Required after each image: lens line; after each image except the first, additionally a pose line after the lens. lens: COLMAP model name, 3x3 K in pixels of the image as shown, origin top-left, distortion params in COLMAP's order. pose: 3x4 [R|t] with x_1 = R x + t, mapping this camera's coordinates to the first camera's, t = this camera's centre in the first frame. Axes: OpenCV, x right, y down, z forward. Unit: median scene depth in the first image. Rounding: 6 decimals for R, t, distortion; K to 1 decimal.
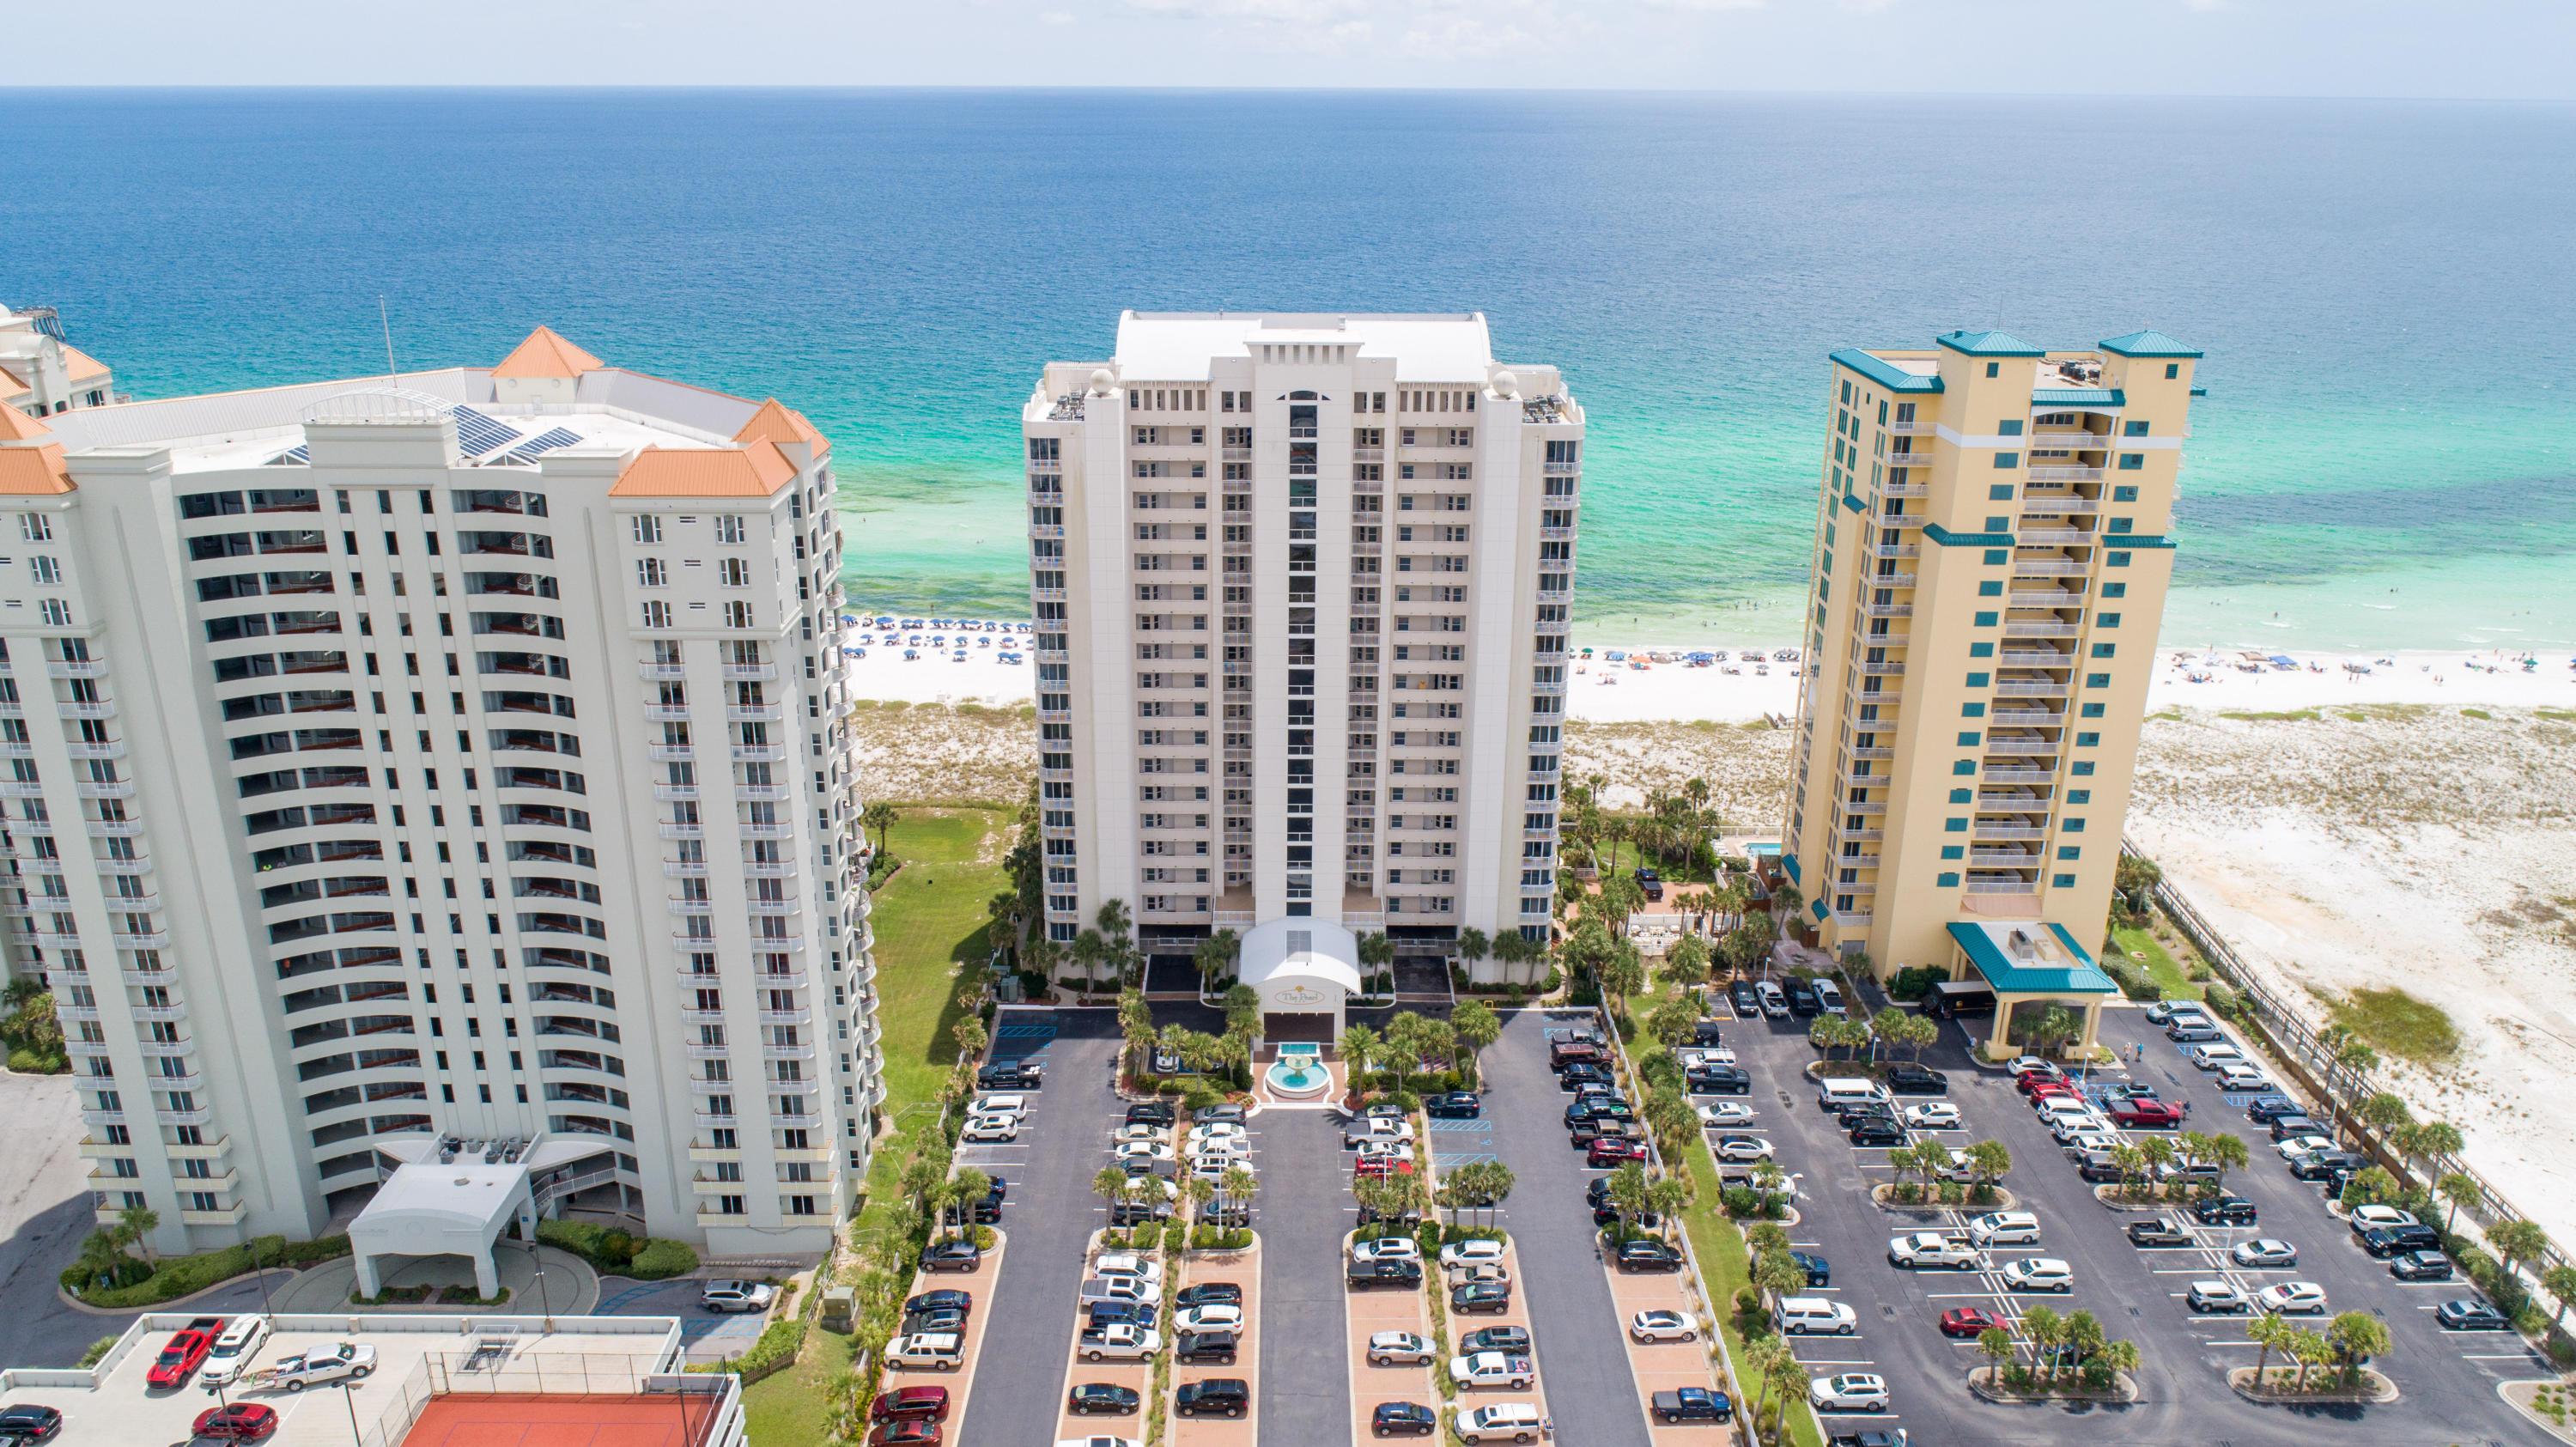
lens RADIAL K [[1822.4, 0, 1271.5], [0, 1822.4, 735.9], [0, 0, 1]] dist [-0.006934, 0.001827]
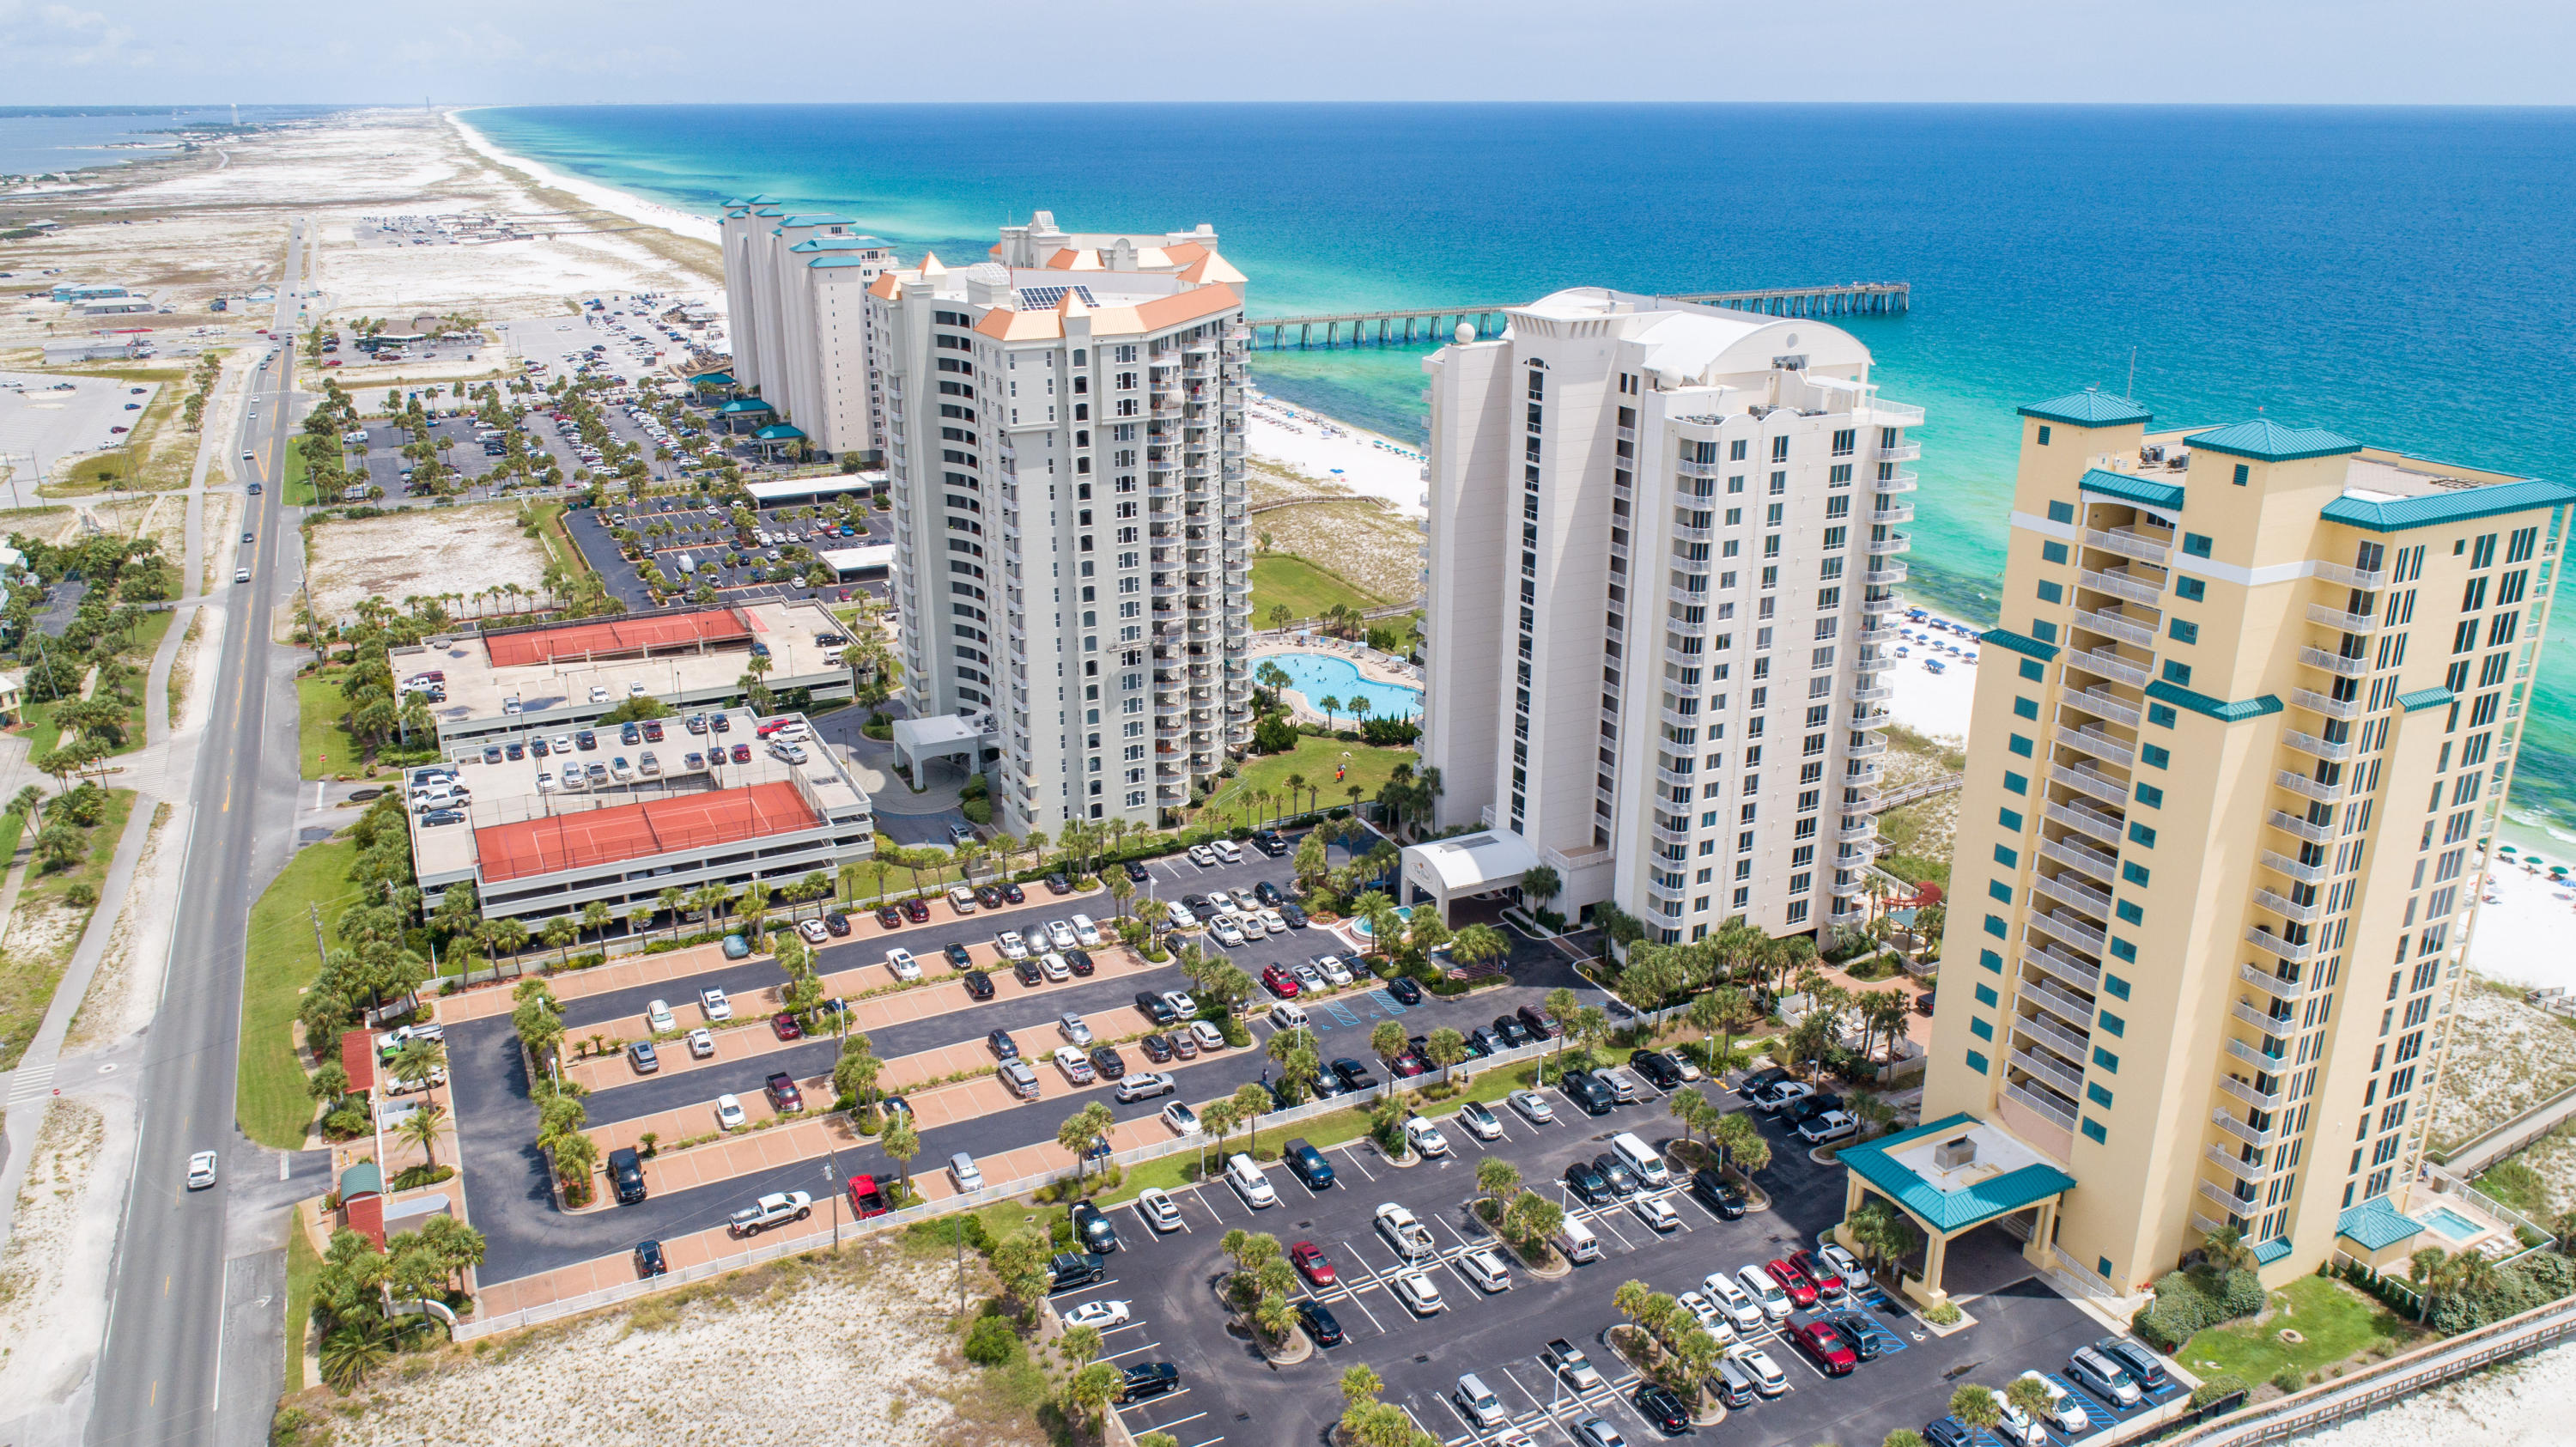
lens RADIAL K [[1822.4, 0, 1284.1], [0, 1822.4, 713.6], [0, 0, 1]] dist [-0.006934, 0.001827]
pose [[0.446058, 0.281843, -0.849469, 0.937564], [-0.307085, 0.939702, 0.150530, -0.099961], [0.840673, 0.193714, 0.505711, 0.322894]]
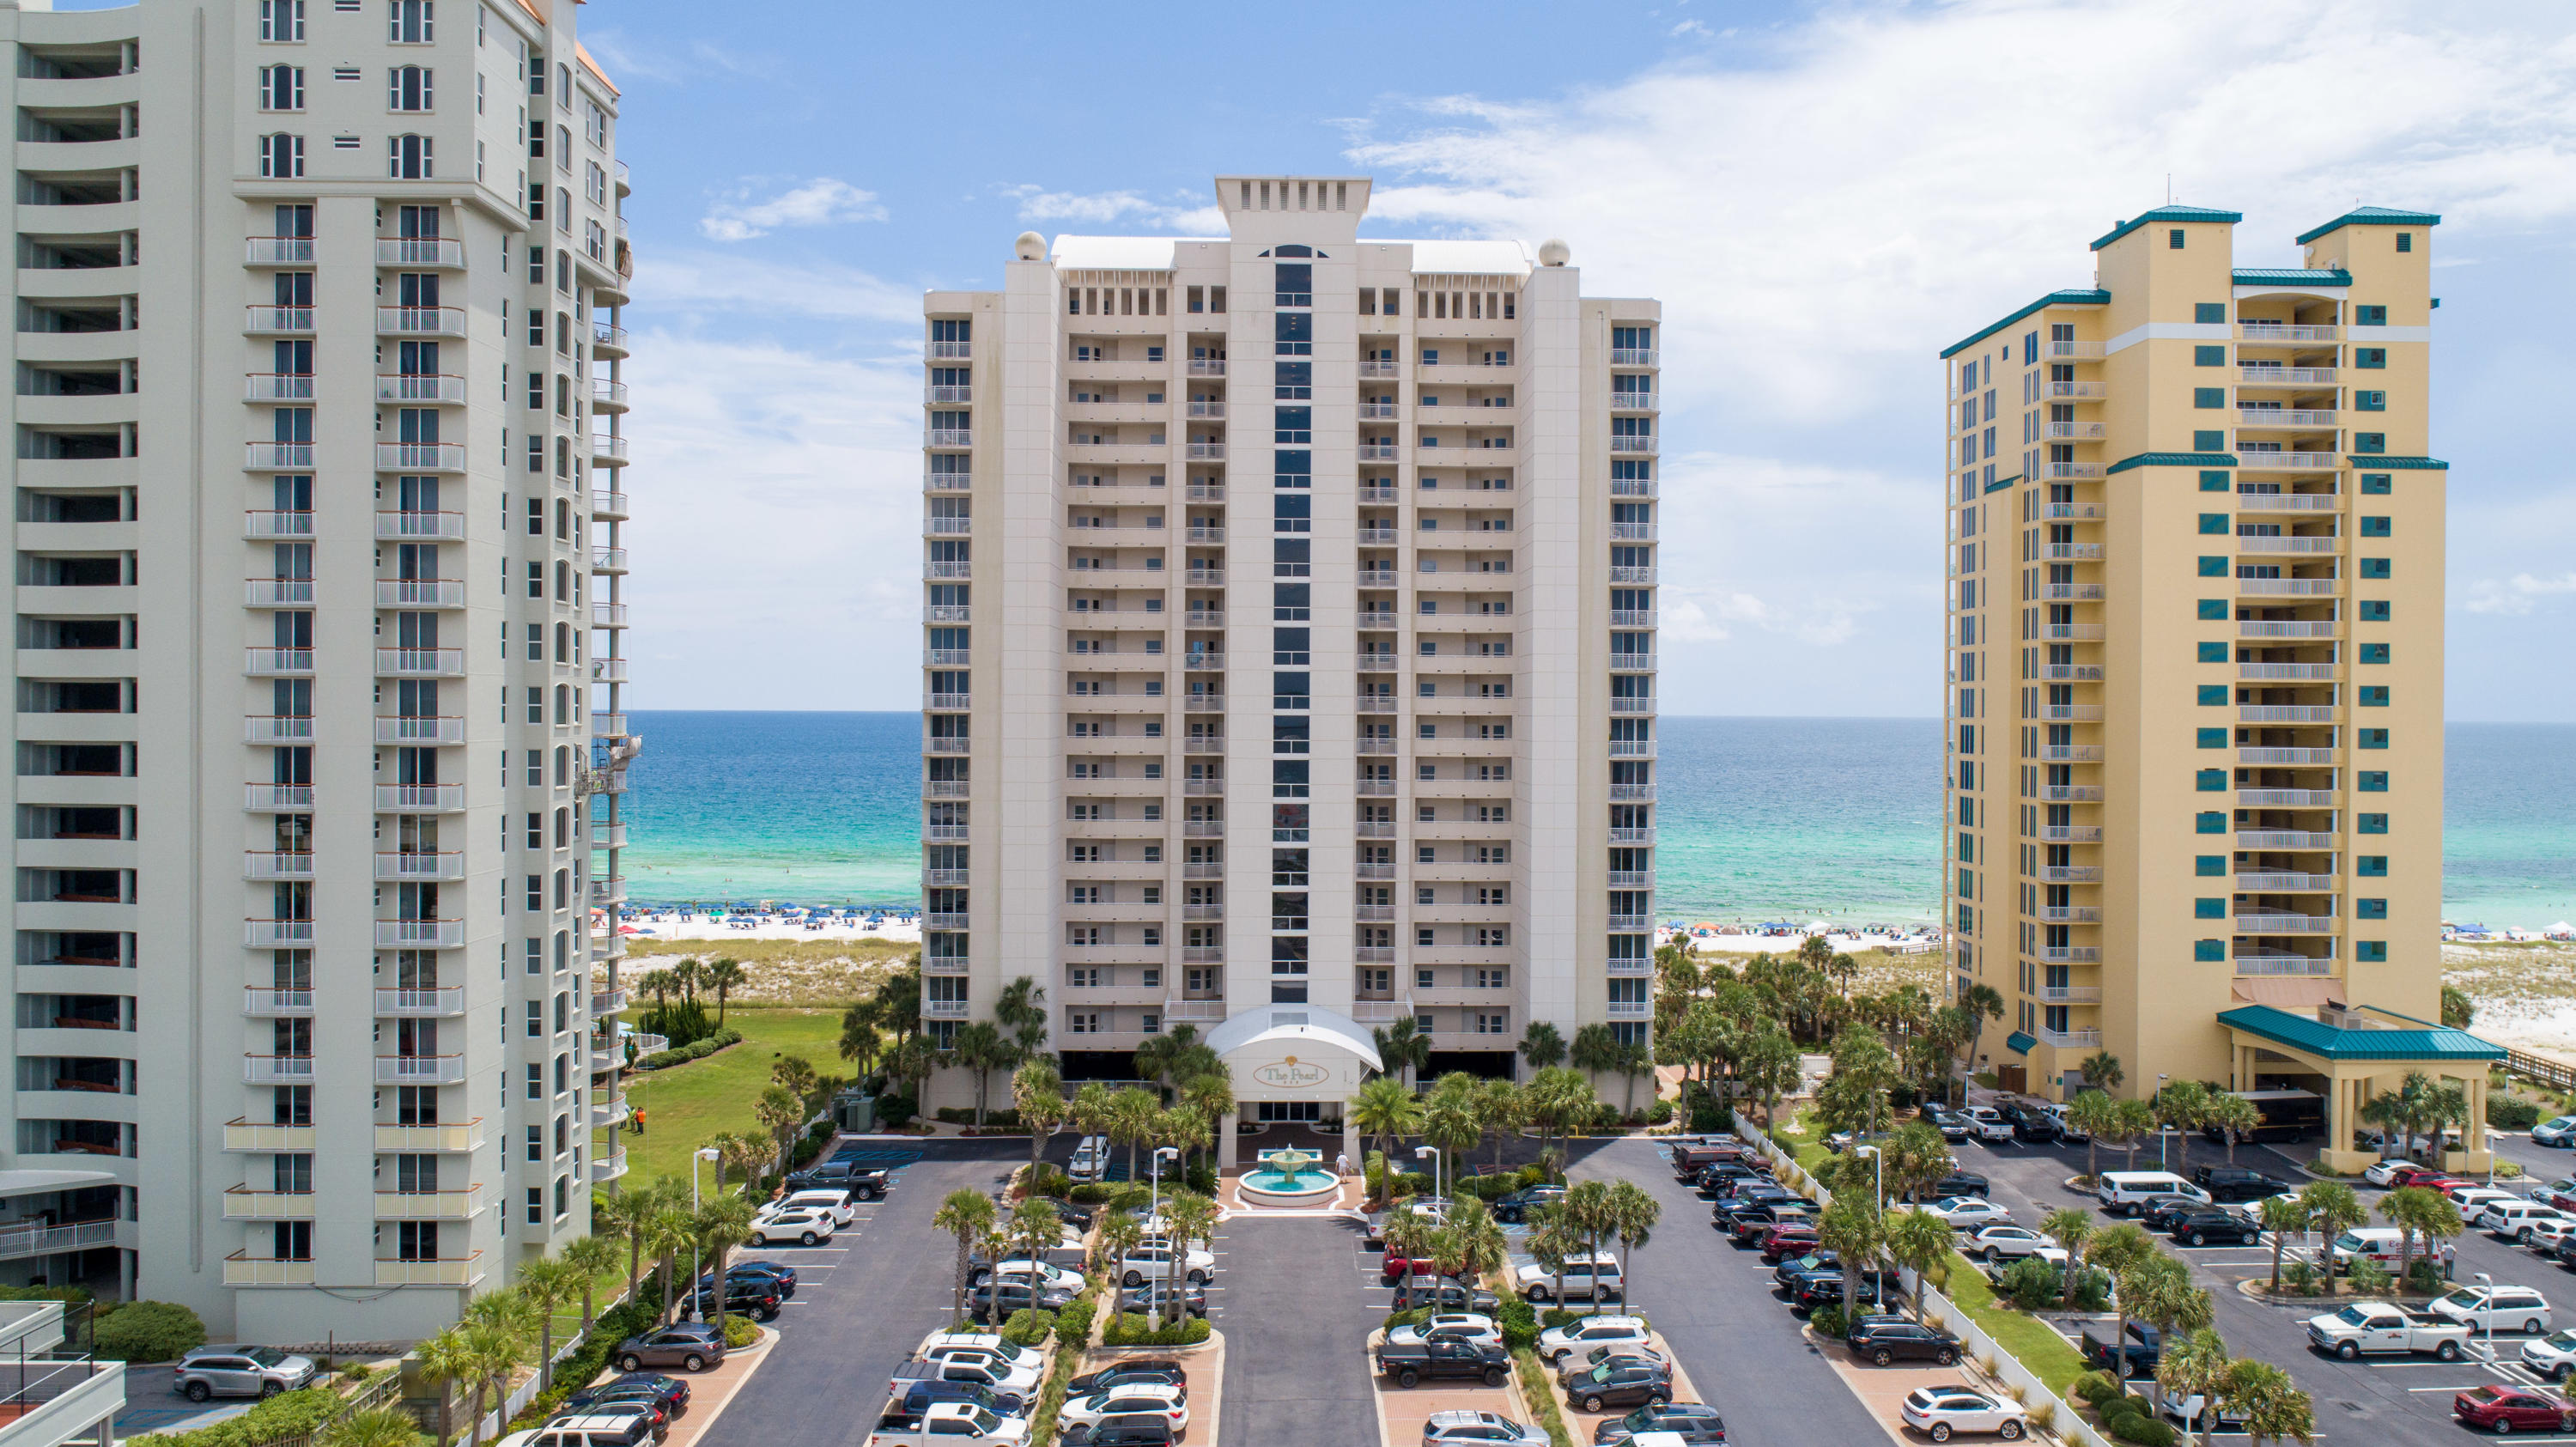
lens RADIAL K [[1822.4, 0, 1304.7], [0, 1822.4, 719.0], [0, 0, 1]] dist [-0.006934, 0.001827]
pose [[0.999736, 0.001749, 0.022893, 0.005066], [0.006089, 0.941192, -0.337816, 0.246010], [-0.022138, 0.337866, 0.940934, 0.334556]]
